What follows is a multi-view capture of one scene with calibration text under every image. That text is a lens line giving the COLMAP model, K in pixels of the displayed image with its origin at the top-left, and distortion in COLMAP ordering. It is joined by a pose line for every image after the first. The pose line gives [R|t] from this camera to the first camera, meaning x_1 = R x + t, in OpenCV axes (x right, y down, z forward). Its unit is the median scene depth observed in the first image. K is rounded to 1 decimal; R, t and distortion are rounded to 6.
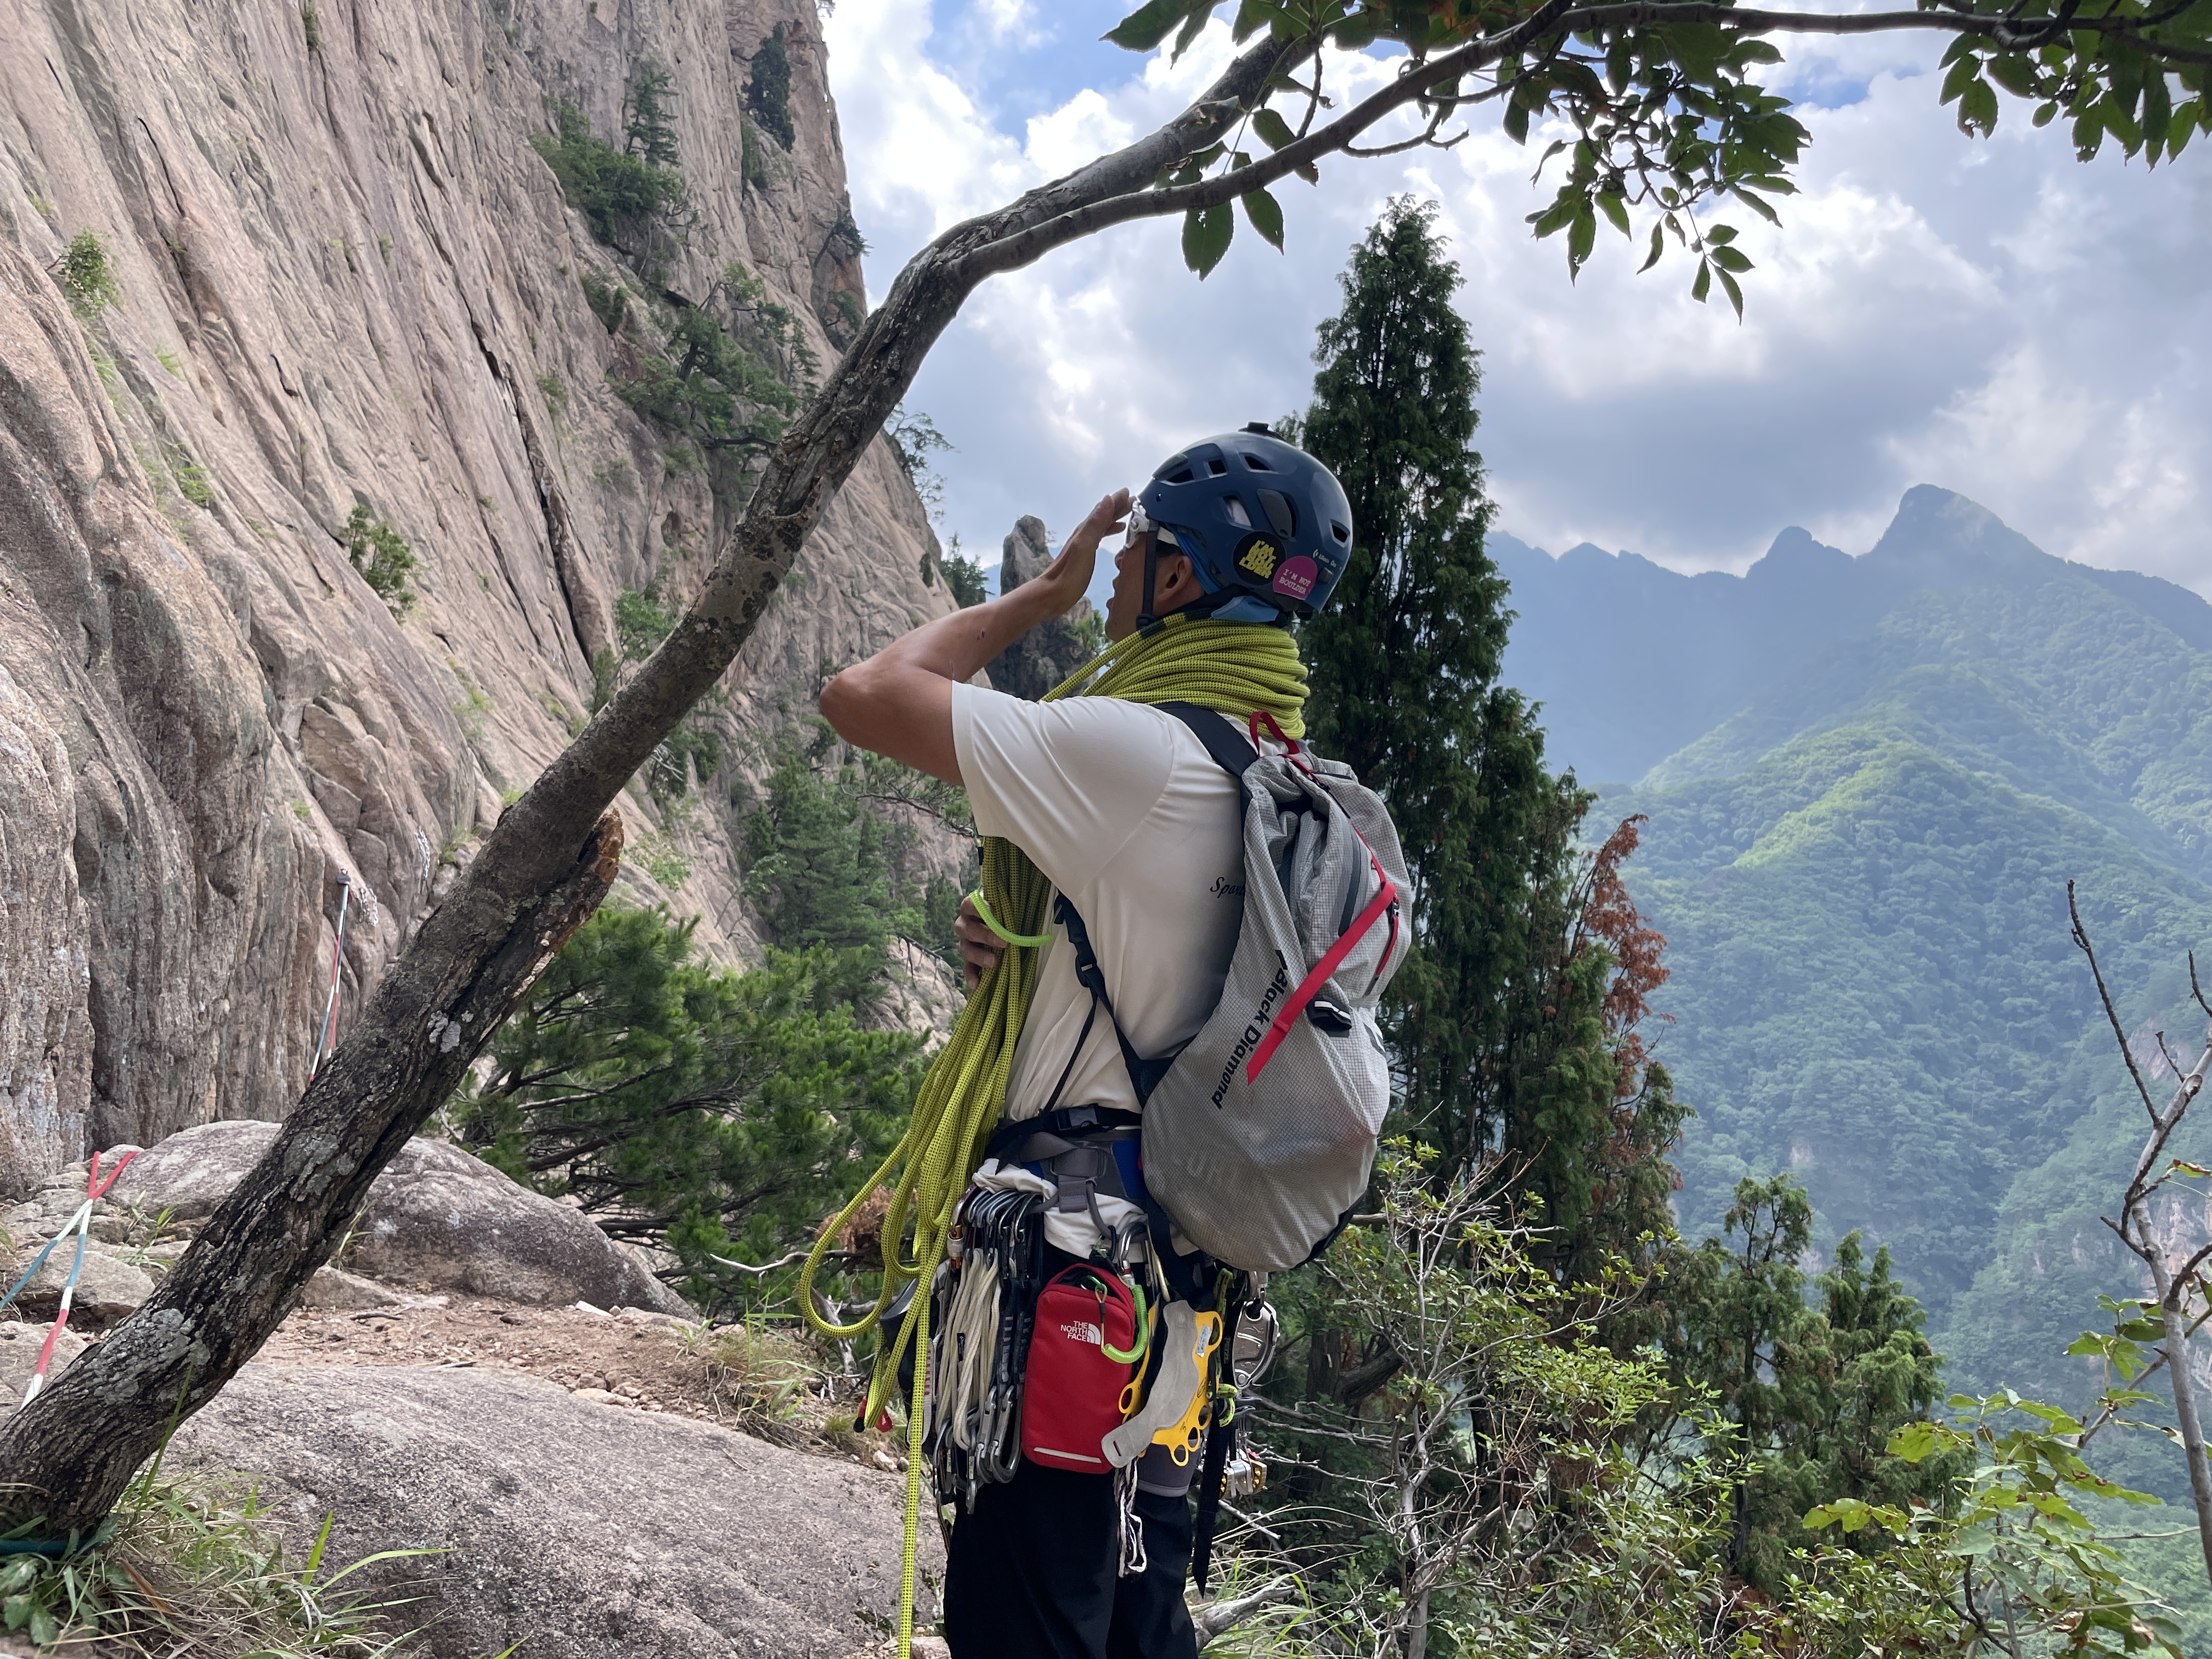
lens RADIAL K [[1670.4, 0, 1106.3], [0, 1670.4, 828.8], [0, 0, 1]] dist [0.034311, -0.003957]
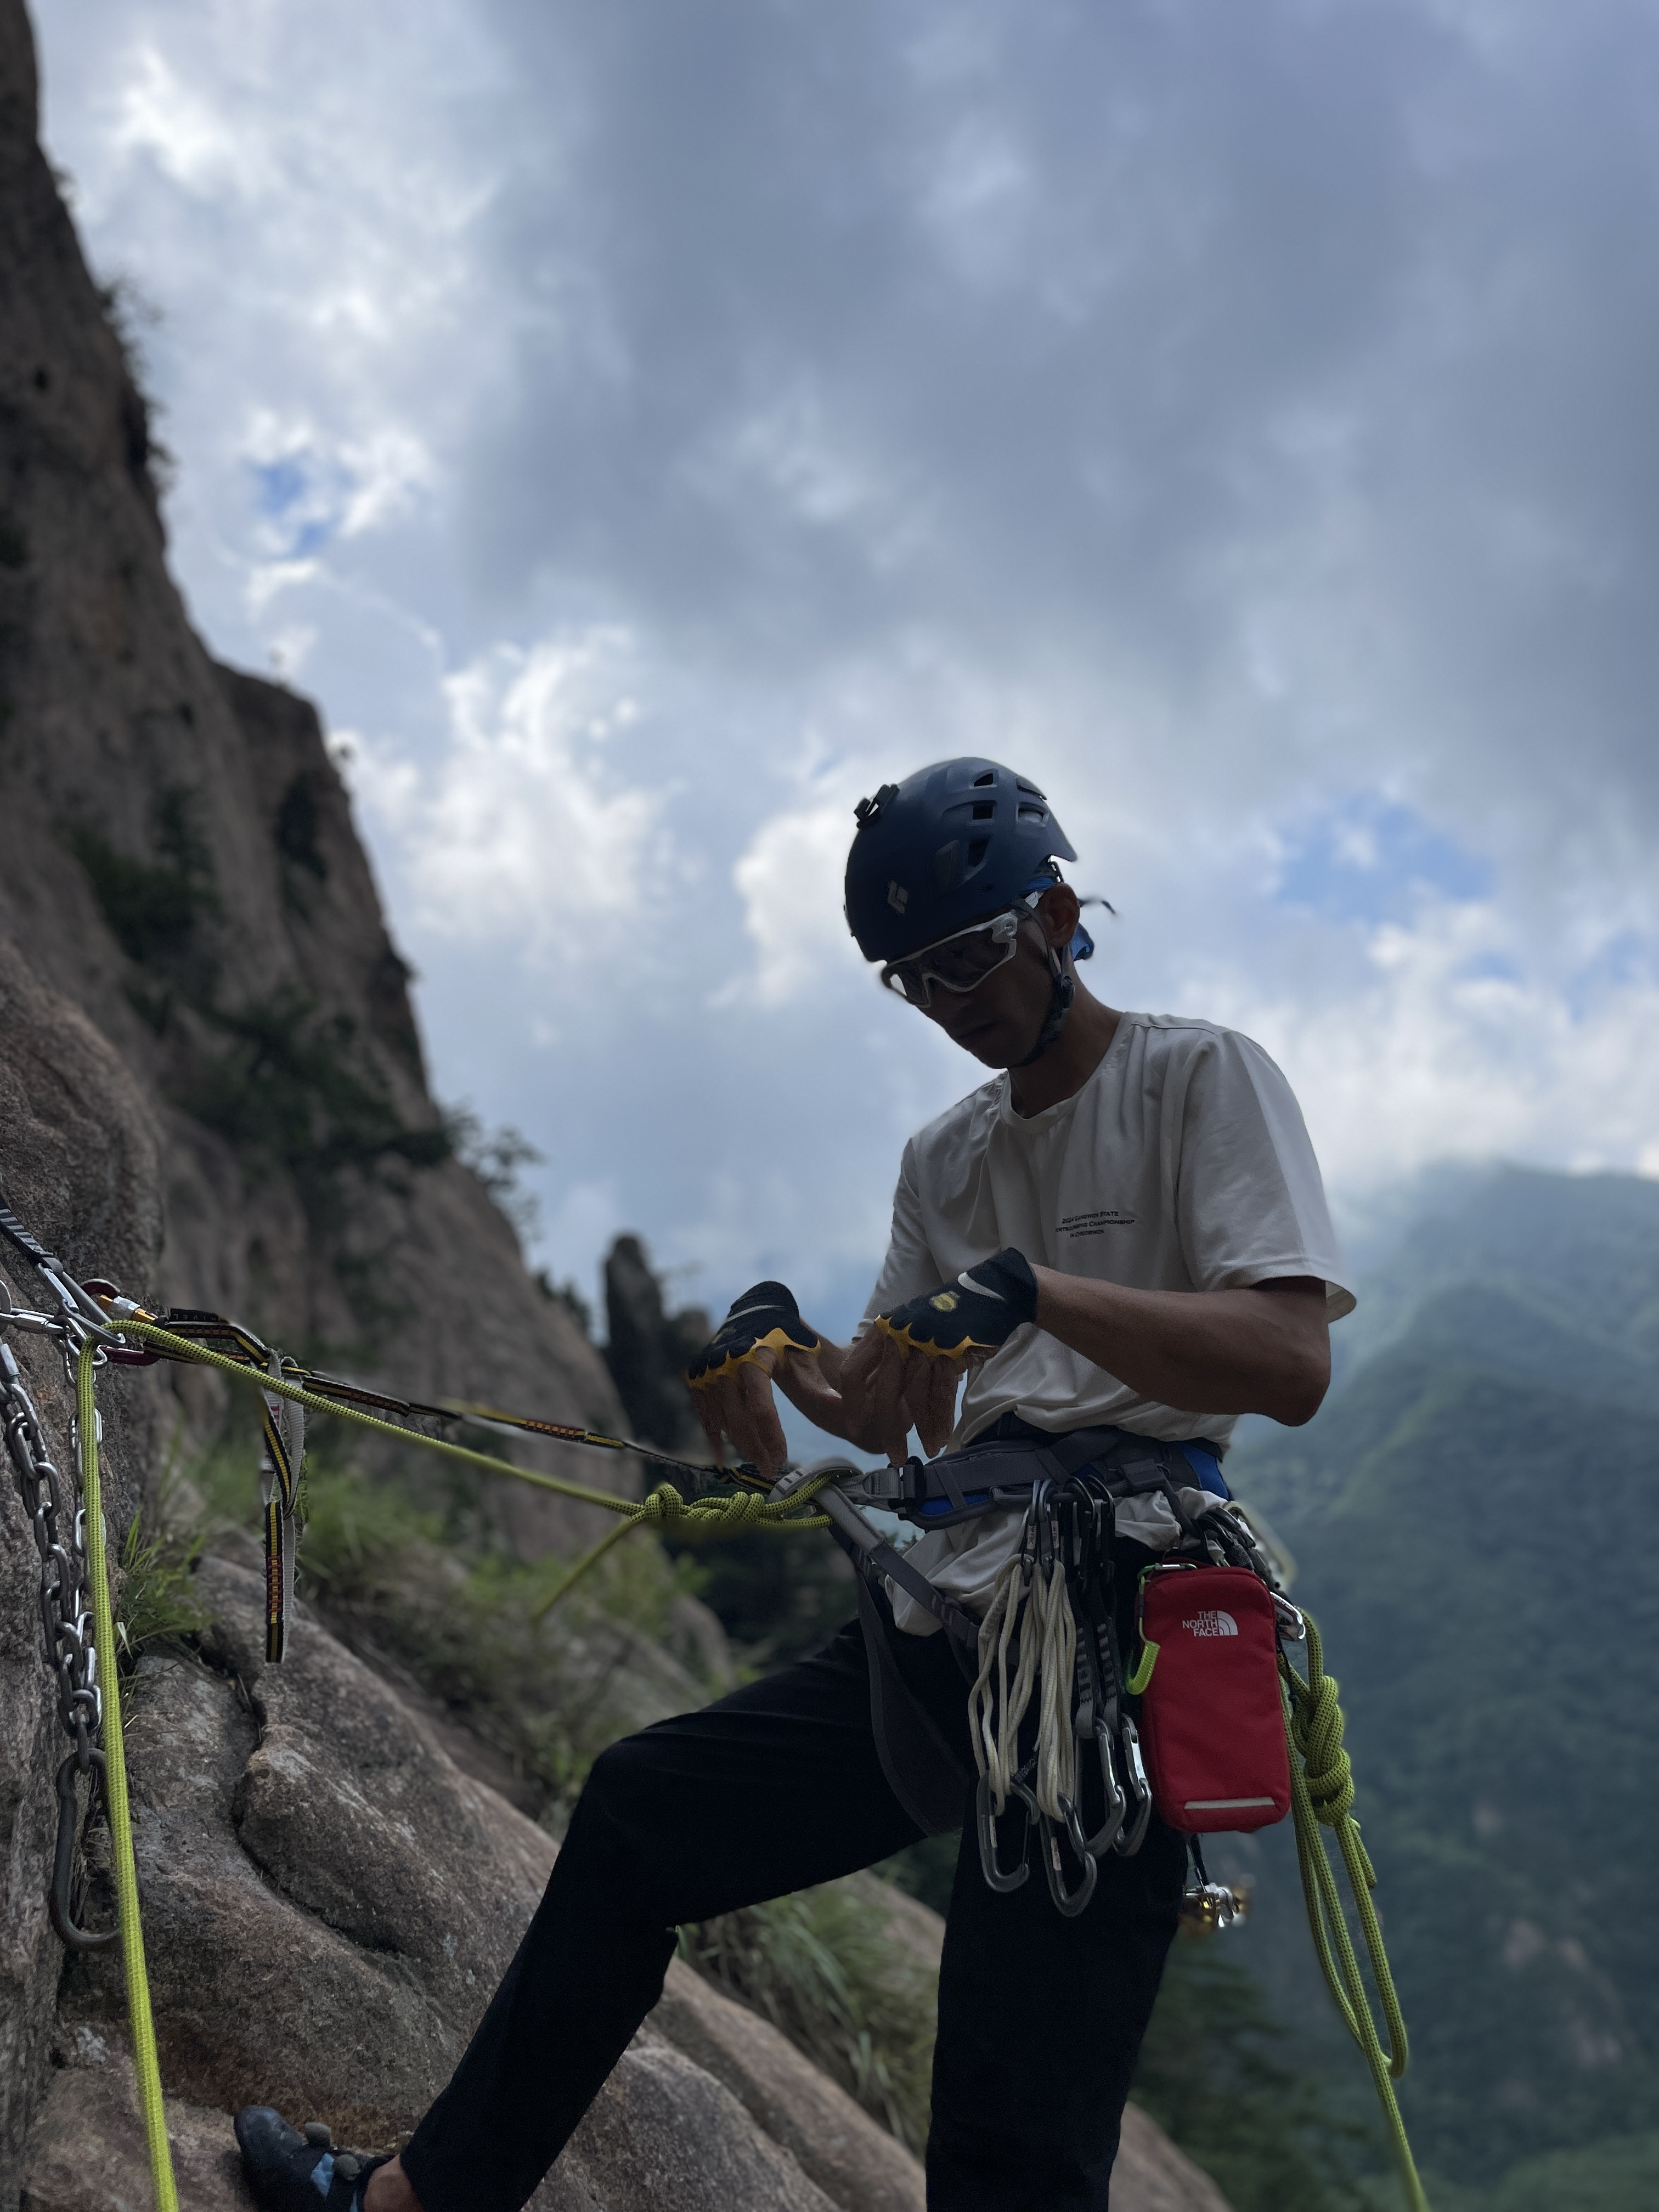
lens RADIAL K [[1670.4, 0, 828.0], [0, 1670.4, 1108.9], [0, 0, 1]] dist [0.034311, -0.003957]
pose [[0.981305, -0.143800, 0.127912, -0.066434], [0.173106, 0.949940, -0.260093, 0.005942], [-0.084107, 0.277373, 0.957074, 0.155400]]
